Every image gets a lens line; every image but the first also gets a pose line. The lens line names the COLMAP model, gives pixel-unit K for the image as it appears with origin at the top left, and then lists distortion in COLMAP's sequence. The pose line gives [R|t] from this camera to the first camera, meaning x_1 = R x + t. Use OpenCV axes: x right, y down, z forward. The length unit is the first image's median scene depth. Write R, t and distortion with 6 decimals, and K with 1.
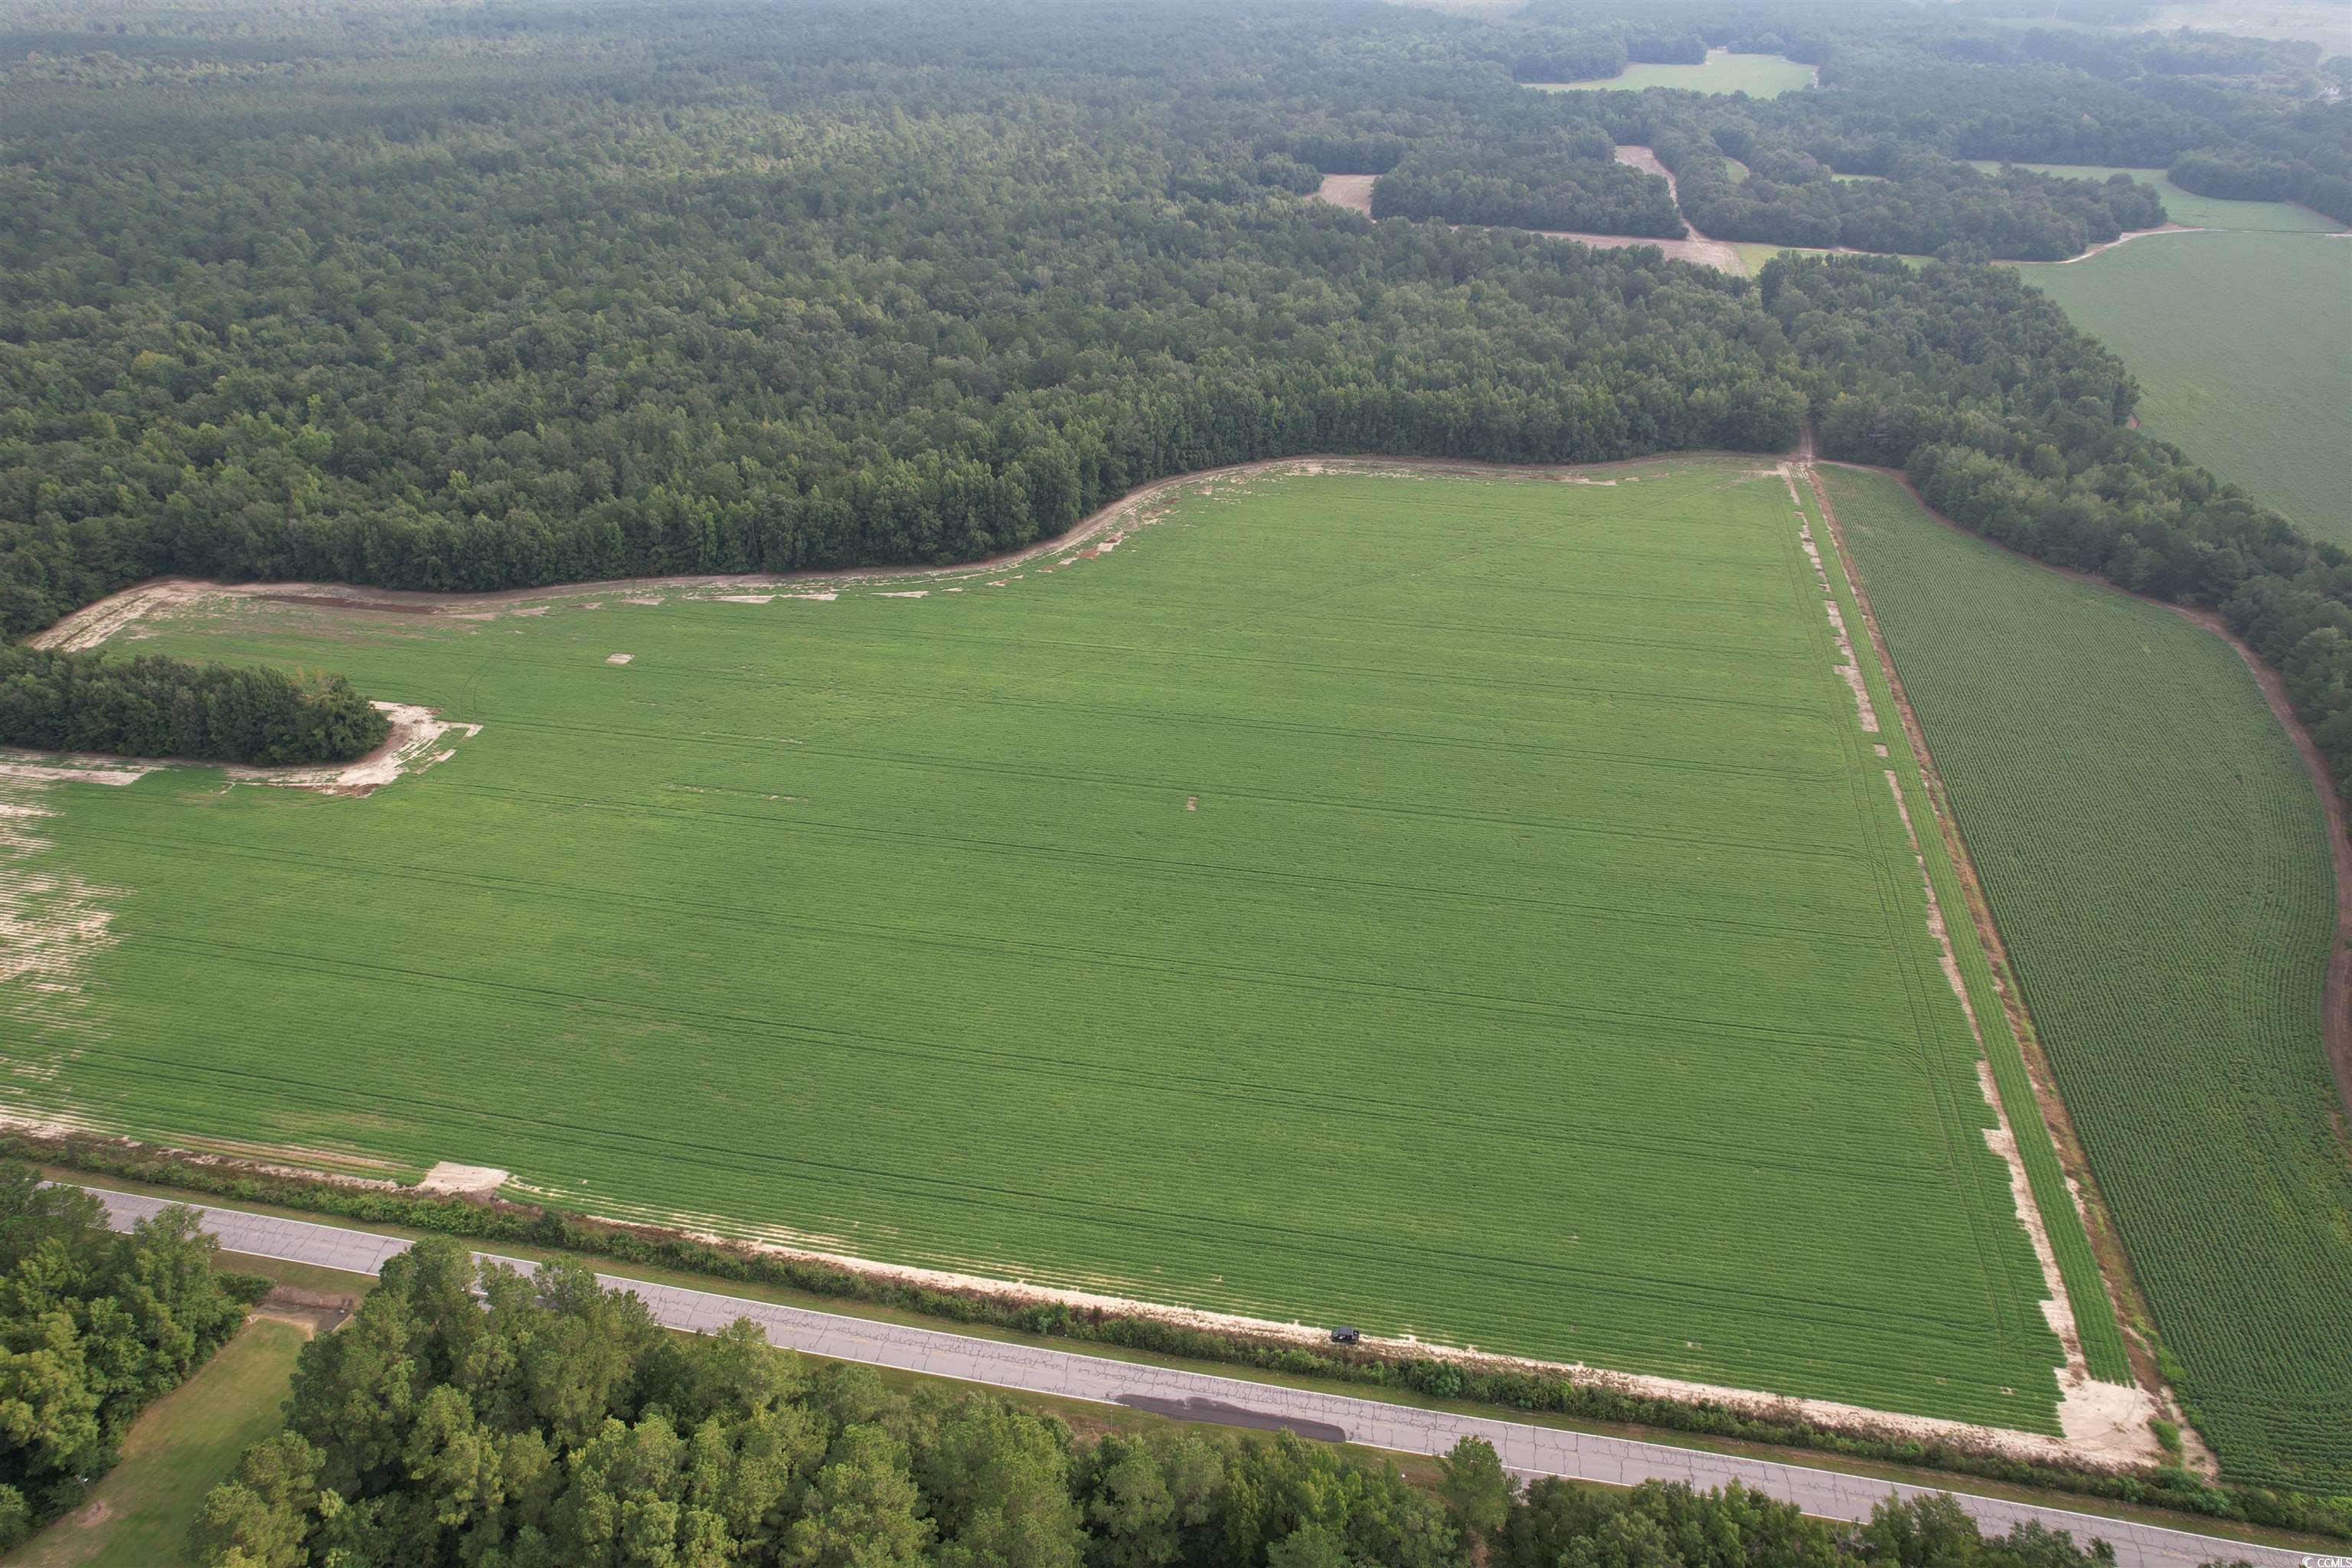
lens RADIAL K [[1481.5, 0, 1176.0], [0, 1481.5, 784.0], [0, 0, 1]] dist [-0.063526, 0.056808]
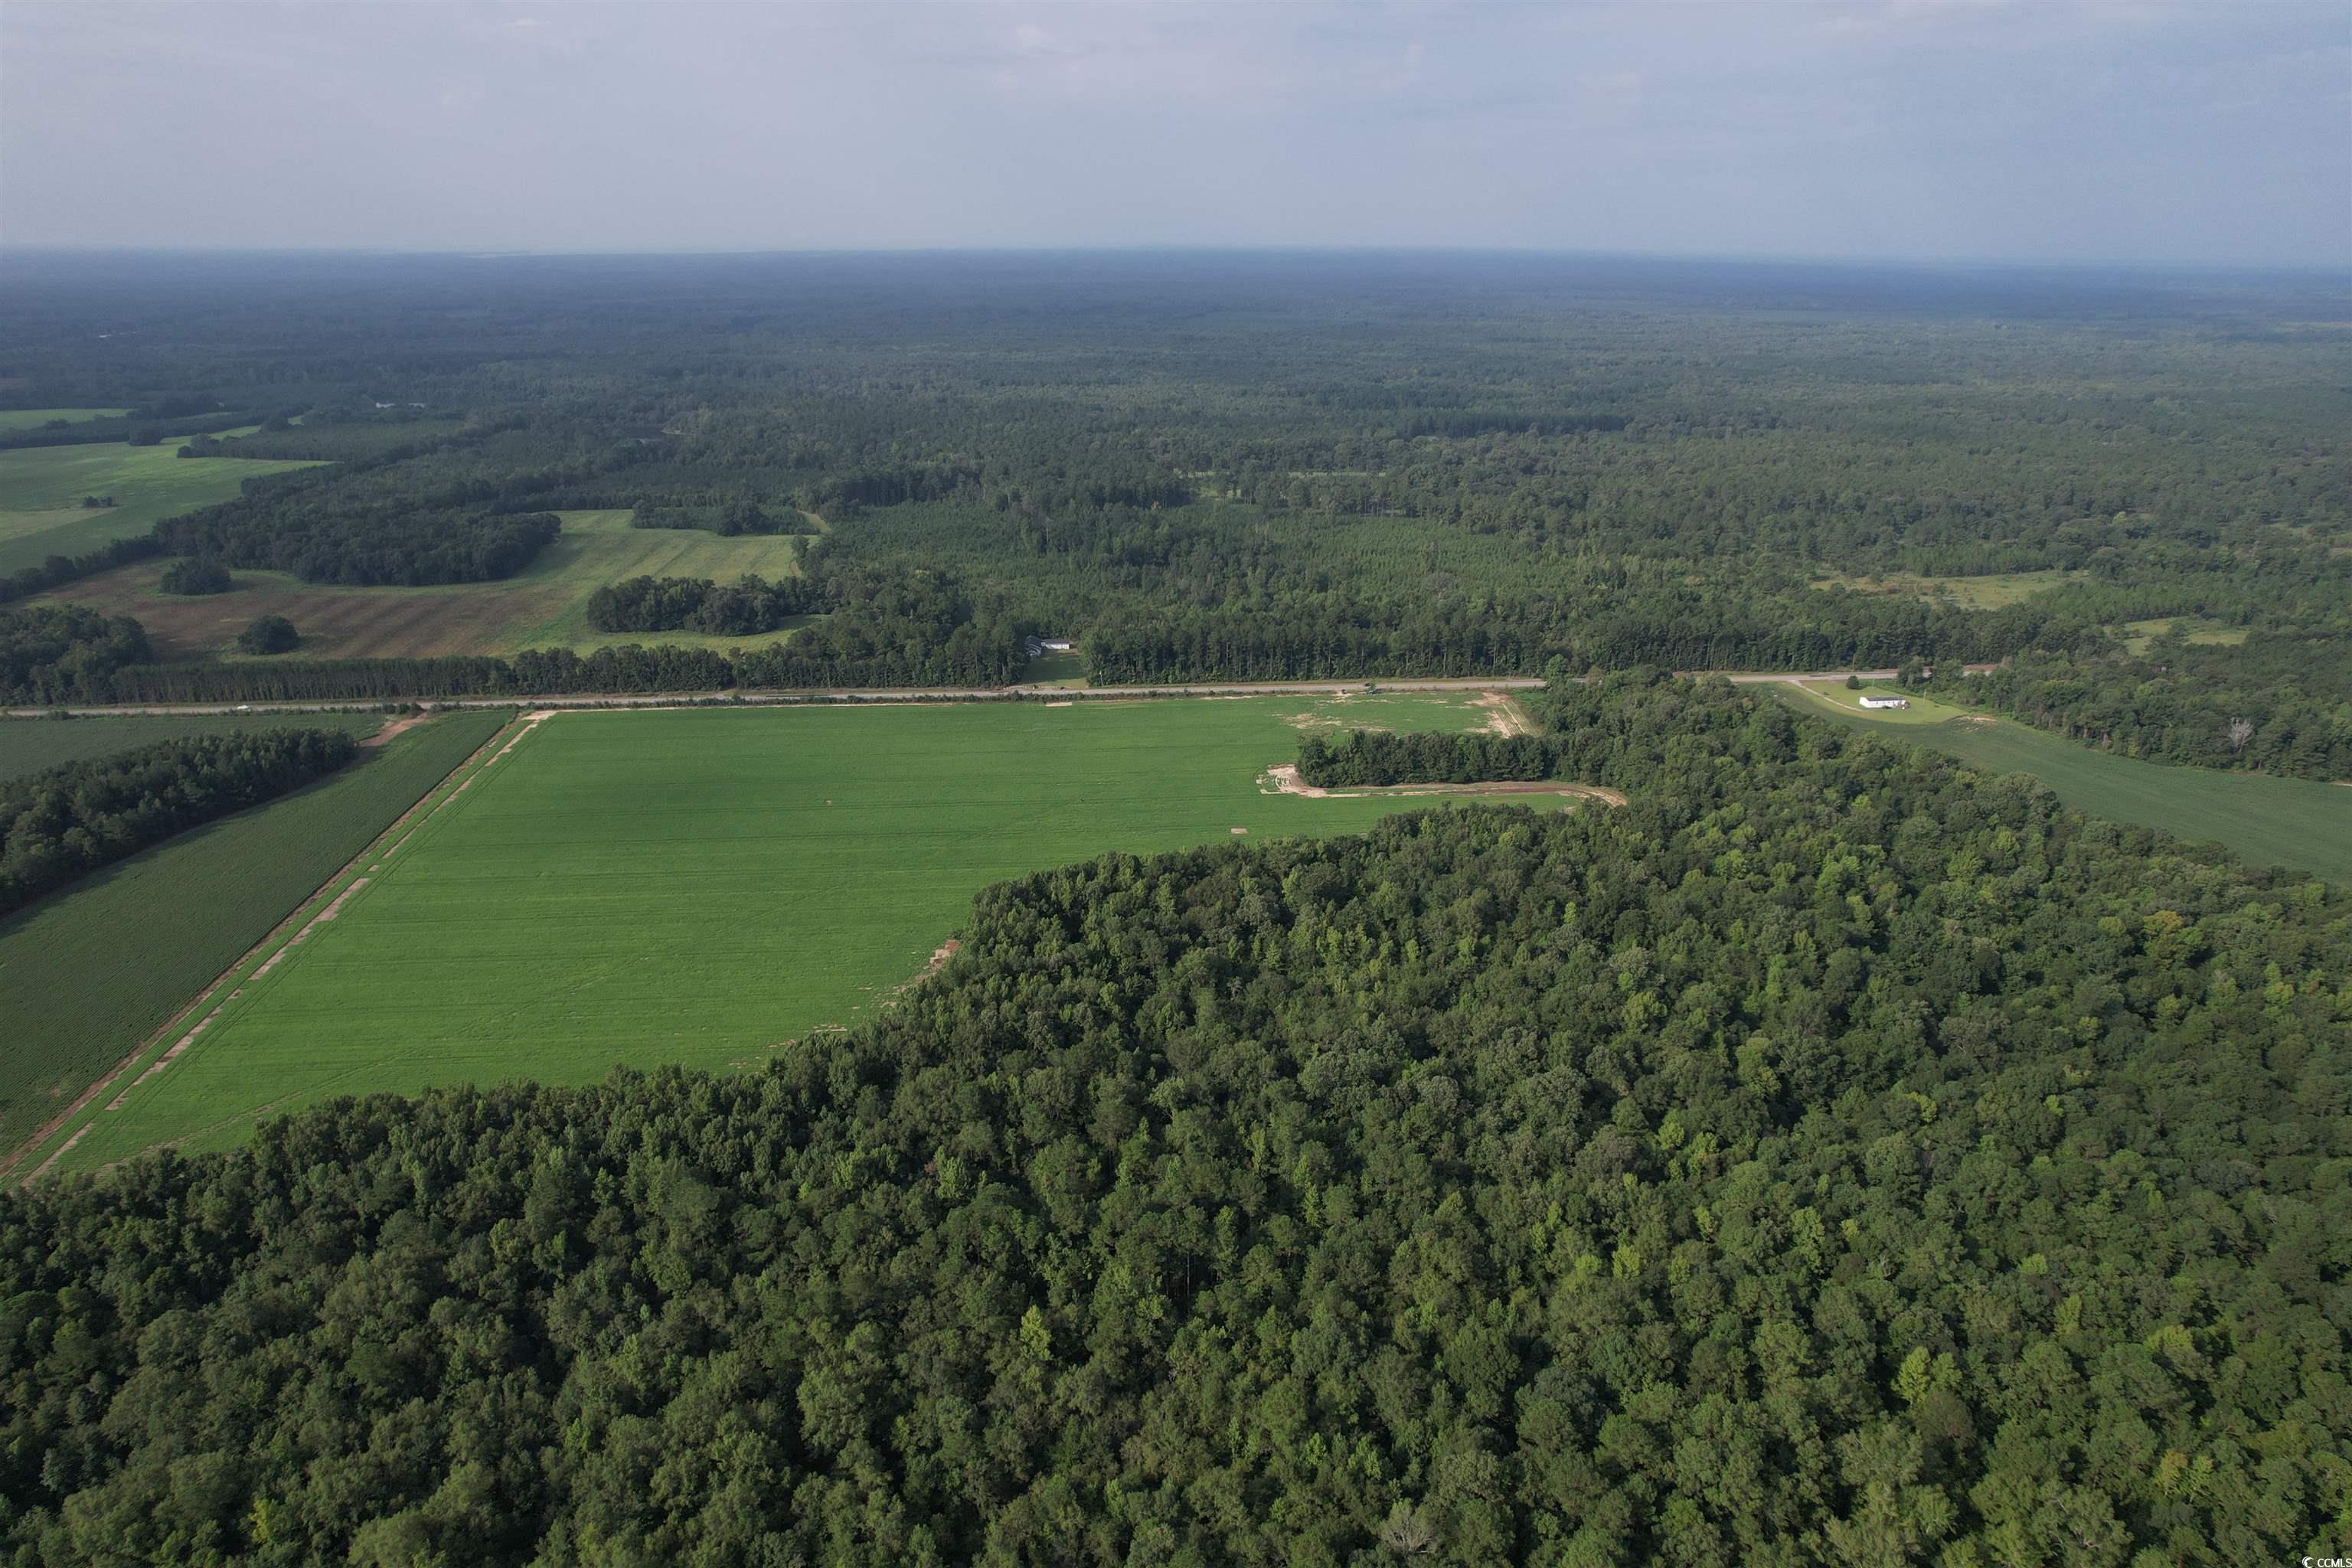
lens RADIAL K [[1522.1, 0, 1176.0], [0, 1522.1, 784.0], [0, 0, 1]] dist [-0.087209, 0.089092]
pose [[-0.958848, 0.085447, -0.270757, 0.142590], [-0.162500, 0.616835, 0.770135, -2.086398], [0.232818, 0.782440, -0.577566, 2.997573]]
